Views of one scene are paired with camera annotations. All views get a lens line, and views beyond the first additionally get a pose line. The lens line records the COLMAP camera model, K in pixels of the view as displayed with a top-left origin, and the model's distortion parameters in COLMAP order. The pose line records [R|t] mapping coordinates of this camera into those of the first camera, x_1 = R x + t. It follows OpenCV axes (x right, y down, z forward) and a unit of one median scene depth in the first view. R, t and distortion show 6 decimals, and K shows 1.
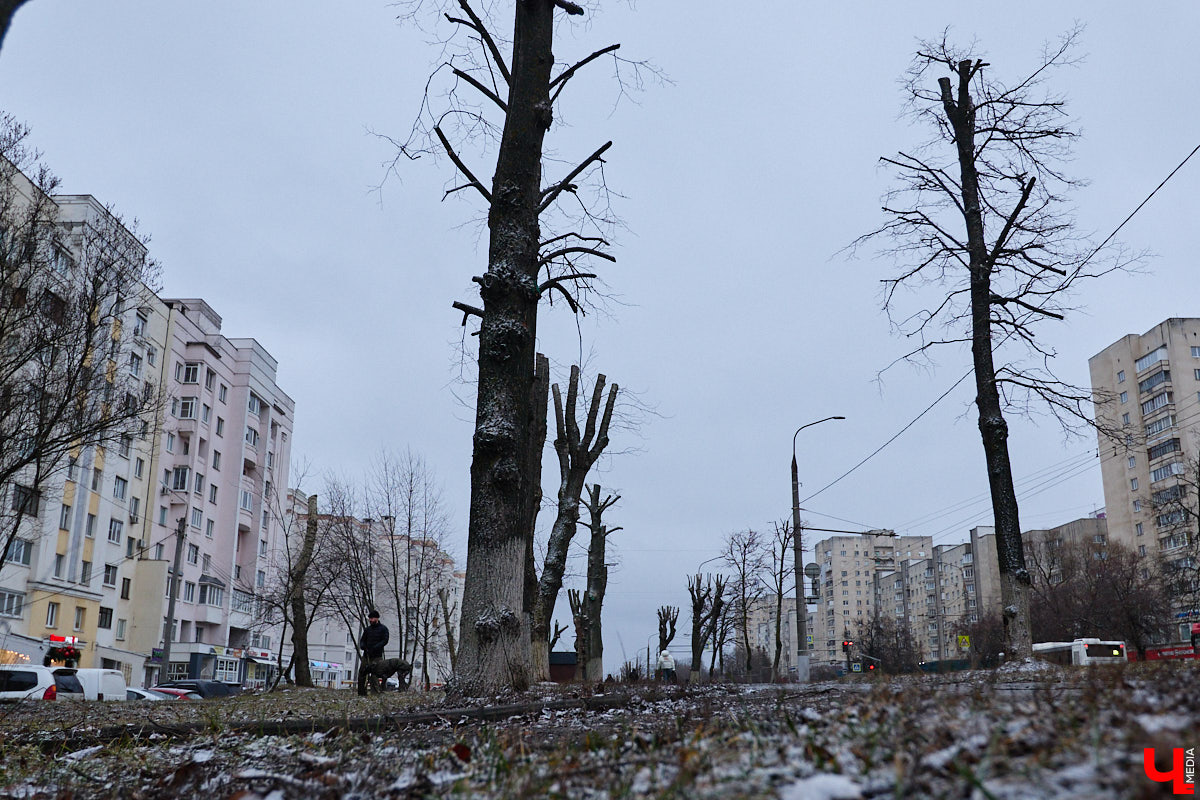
lens RADIAL K [[1069.2, 0, 618.6], [0, 1069.2, 411.7], [0, 0, 1]] dist [-0.060939, 0.028306]
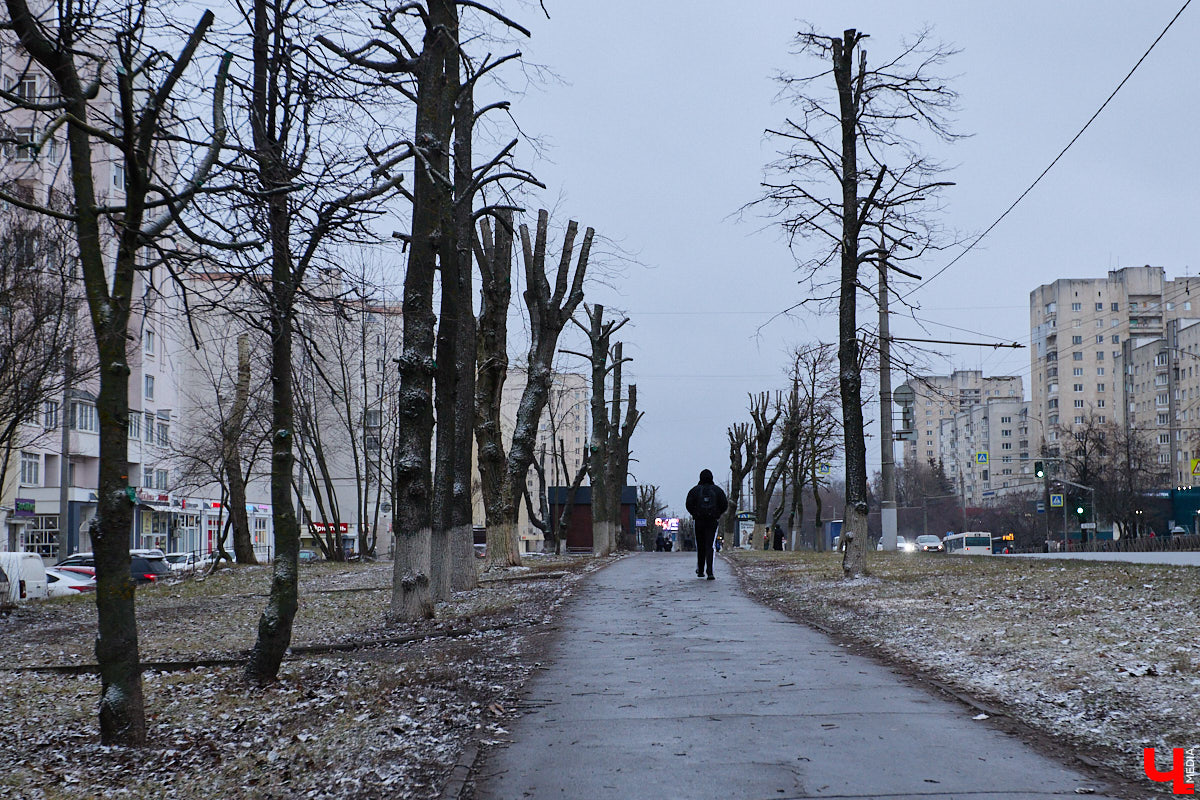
lens RADIAL K [[1825.5, 0, 598.8], [0, 1825.5, 400.2], [0, 0, 1]] dist [-0.000405, 0.000000]
pose [[0.997672, -0.013855, -0.066769, 0.068588], [0.026086, 0.982208, 0.185976, -0.111973], [0.063004, -0.187285, 0.980283, -0.323344]]
